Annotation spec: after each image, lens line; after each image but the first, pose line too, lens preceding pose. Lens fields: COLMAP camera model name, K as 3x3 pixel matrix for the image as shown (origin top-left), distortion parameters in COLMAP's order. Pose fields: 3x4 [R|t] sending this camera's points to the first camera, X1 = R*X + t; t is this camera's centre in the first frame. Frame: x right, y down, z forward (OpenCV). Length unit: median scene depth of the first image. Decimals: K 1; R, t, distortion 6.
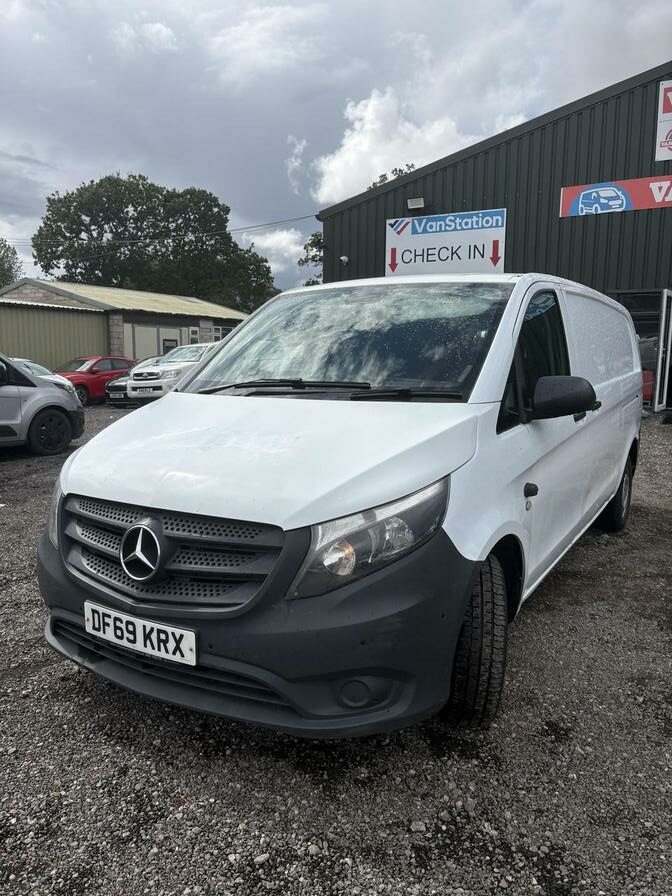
lens RADIAL K [[690.6, 0, 336.9], [0, 690.6, 448.2], [0, 0, 1]] dist [-0.000901, 0.001031]
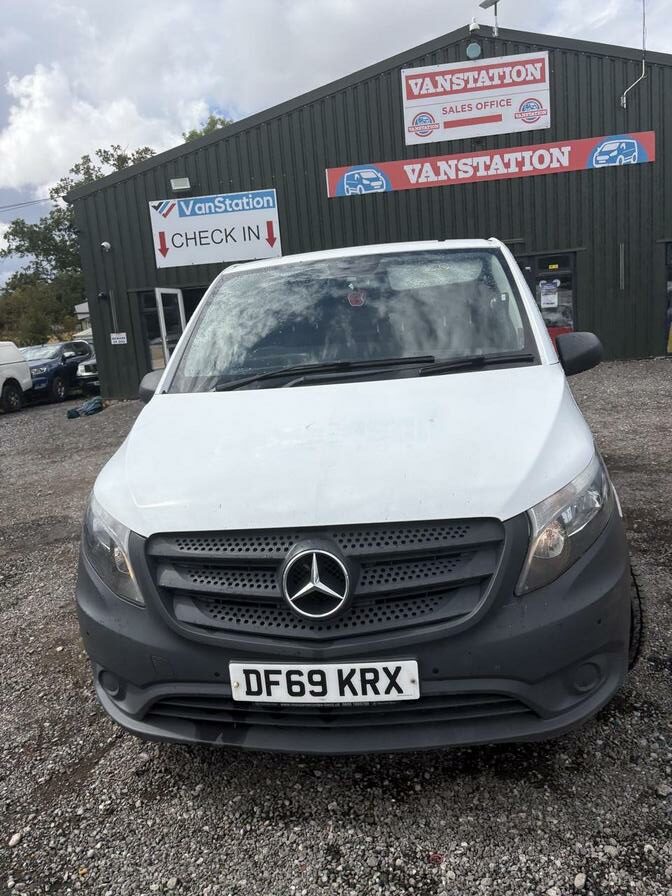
lens RADIAL K [[690.6, 0, 336.9], [0, 690.6, 448.2], [0, 0, 1]] dist [-0.000901, 0.001031]
pose [[0.907286, -0.144285, 0.394985, -0.478747], [0.137927, 0.989437, 0.044614, -0.034037], [-0.397250, 0.014001, 0.917604, 0.208105]]
